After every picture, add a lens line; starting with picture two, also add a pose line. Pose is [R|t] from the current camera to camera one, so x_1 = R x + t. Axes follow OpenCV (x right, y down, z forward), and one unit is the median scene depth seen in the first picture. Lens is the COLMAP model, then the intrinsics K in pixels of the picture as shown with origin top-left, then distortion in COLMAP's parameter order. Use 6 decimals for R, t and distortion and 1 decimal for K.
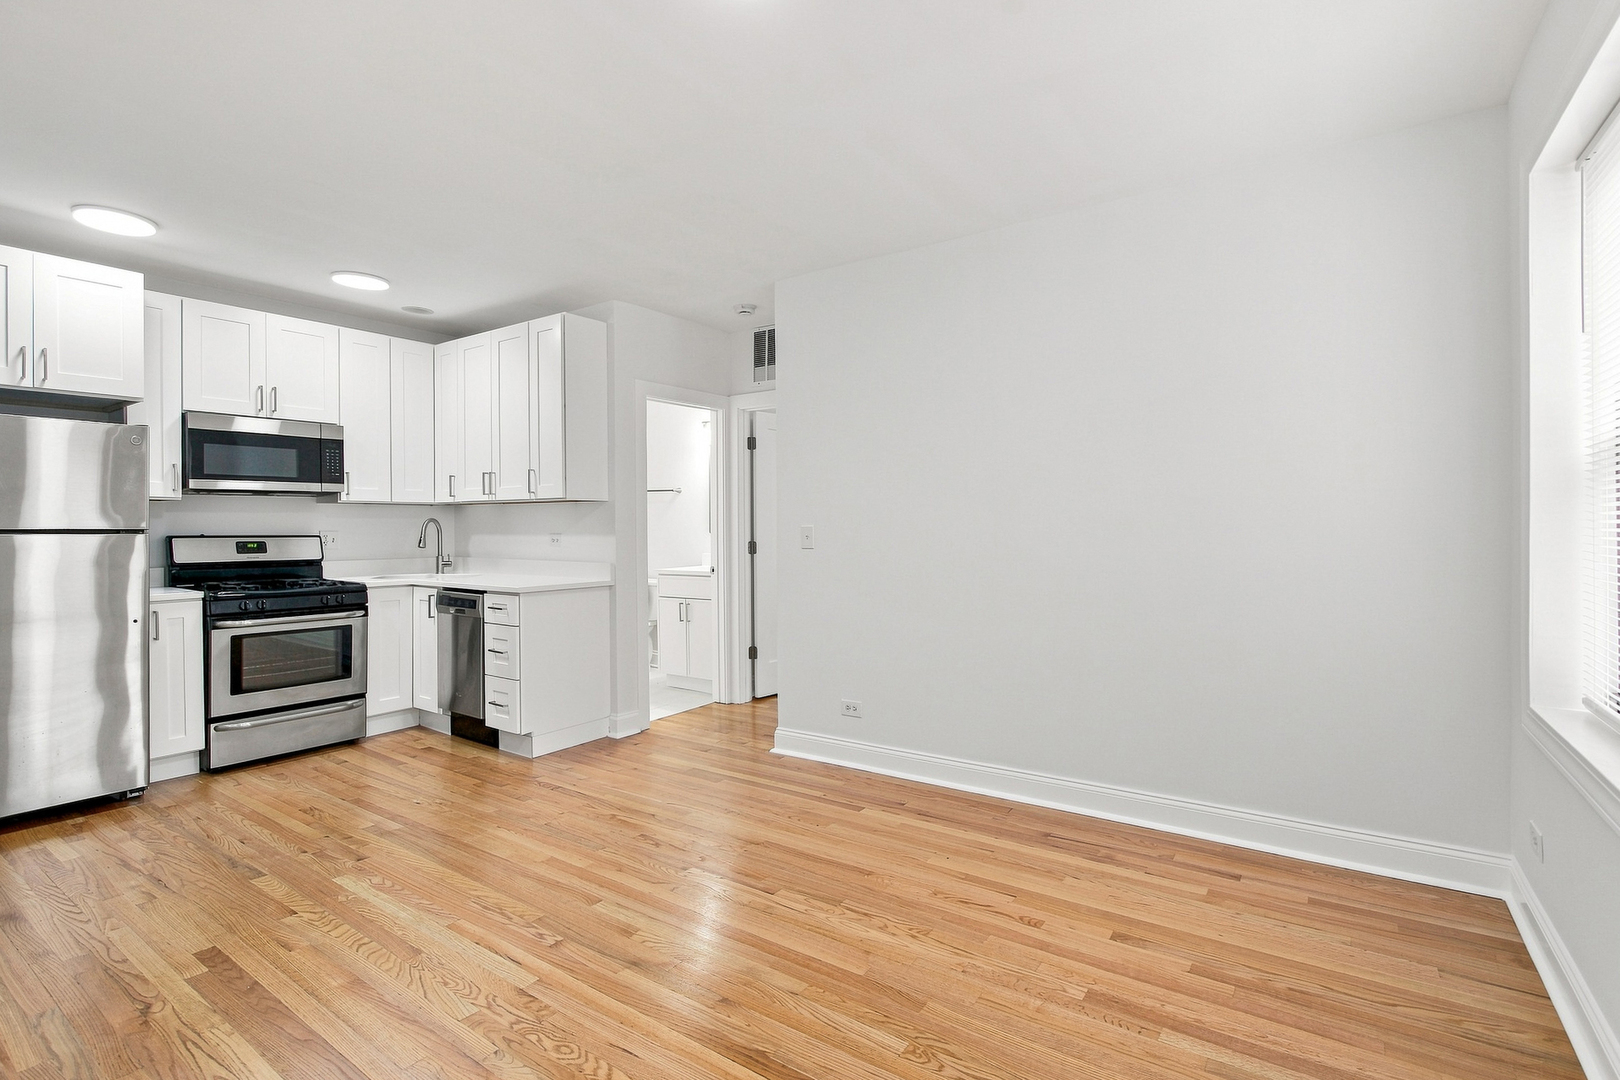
lens RADIAL K [[775.7, 0, 816.1], [0, 775.7, 527.7], [0, 0, 1]] dist [-0.004230, -0.000083]
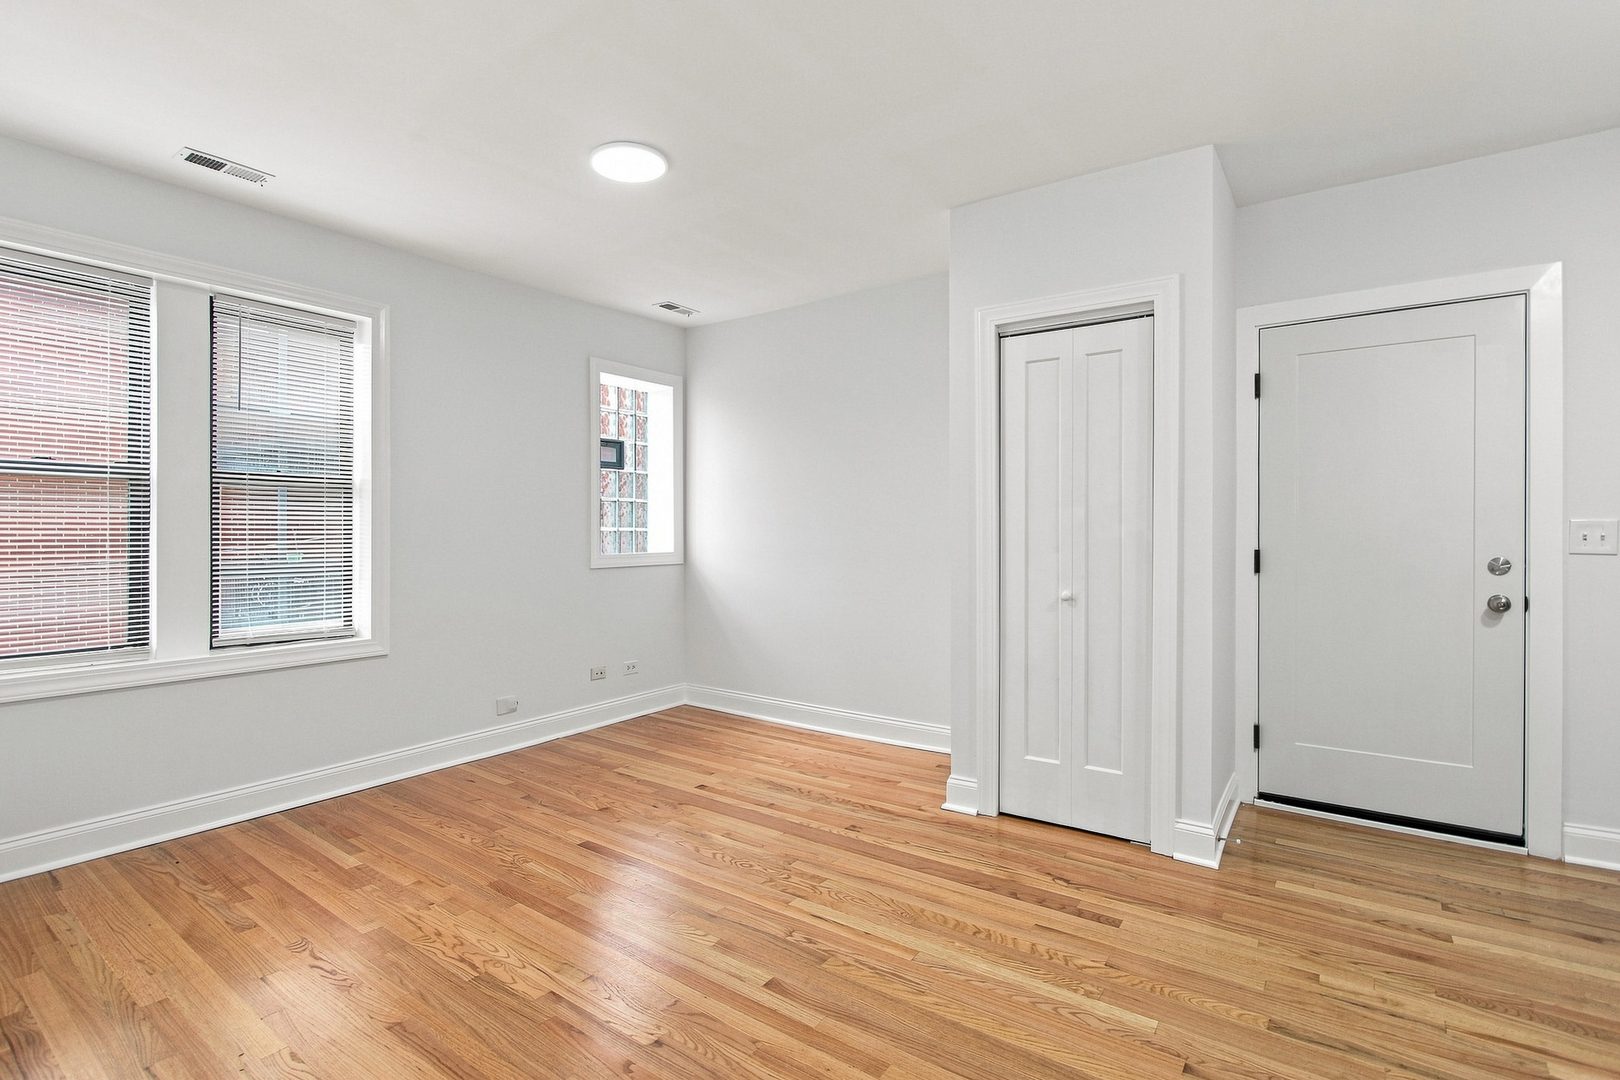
lens RADIAL K [[775.7, 0, 816.1], [0, 775.7, 527.7], [0, 0, 1]] dist [-0.004230, -0.000083]
pose [[-0.999979, 0.006174, 0.001820, -0.199375], [0.006187, 0.999952, 0.007597, -0.003299], [-0.001773, 0.007608, -0.999969, 1.072537]]
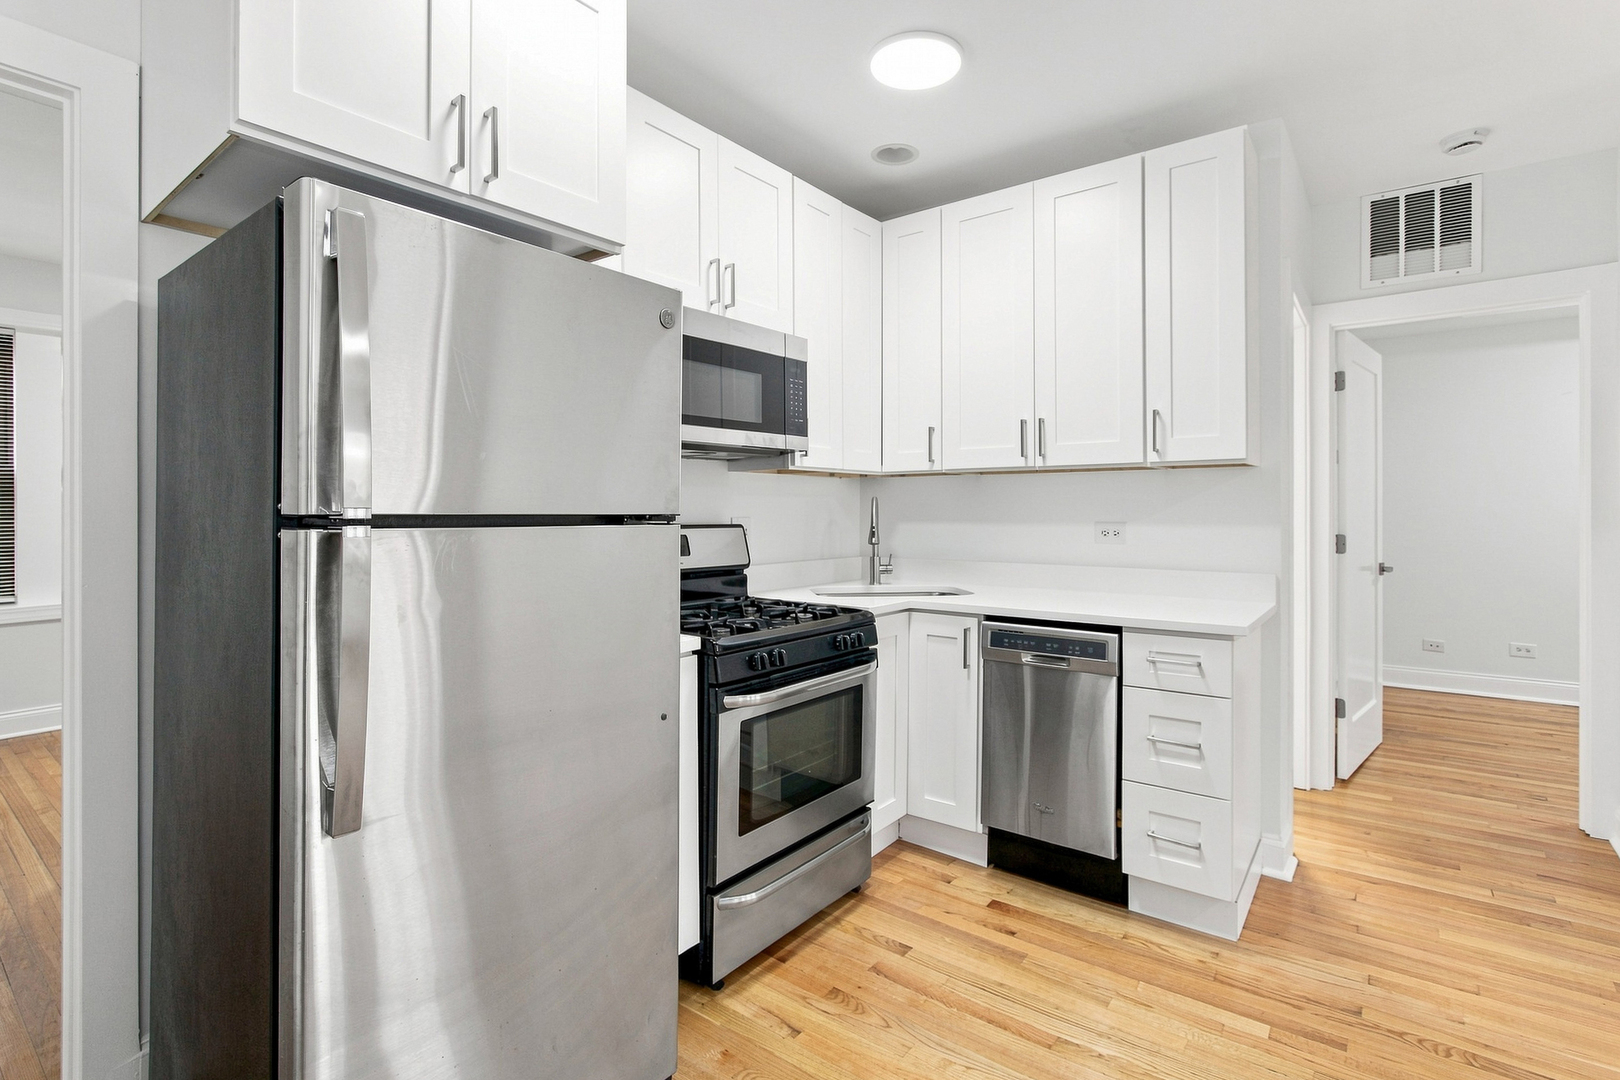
lens RADIAL K [[778.4, 0, 806.0], [0, 778.4, 514.3], [0, 0, 1]] dist [-0.002811, 0.000063]
pose [[0.999074, 0.000836, -0.043026, -0.613103], [-0.000742, 0.999997, 0.002203, 0.000535], [0.043027, -0.002169, 0.999072, 0.429779]]
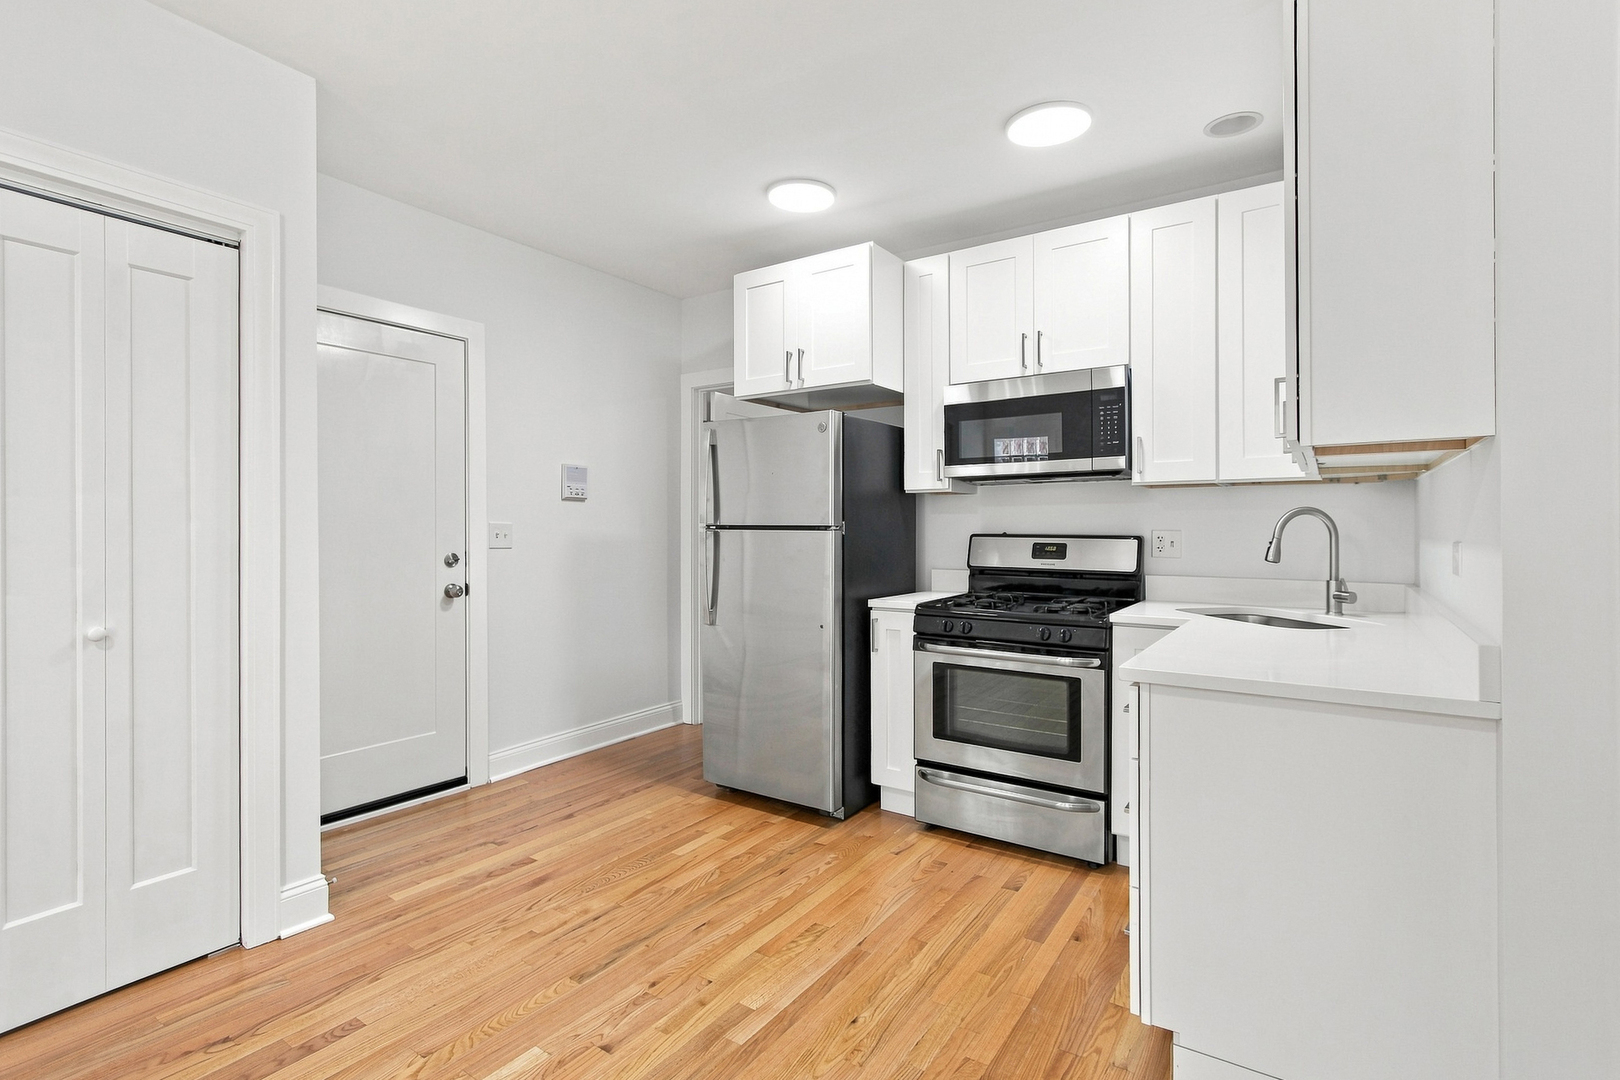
lens RADIAL K [[775.7, 0, 816.1], [0, 775.7, 527.7], [0, 0, 1]] dist [-0.004230, -0.000083]
pose [[0.010006, 0.003449, -0.999944, 0.029181], [-0.003037, 0.999990, 0.003418, 0.000965], [0.999945, 0.003002, 0.010017, 0.776001]]
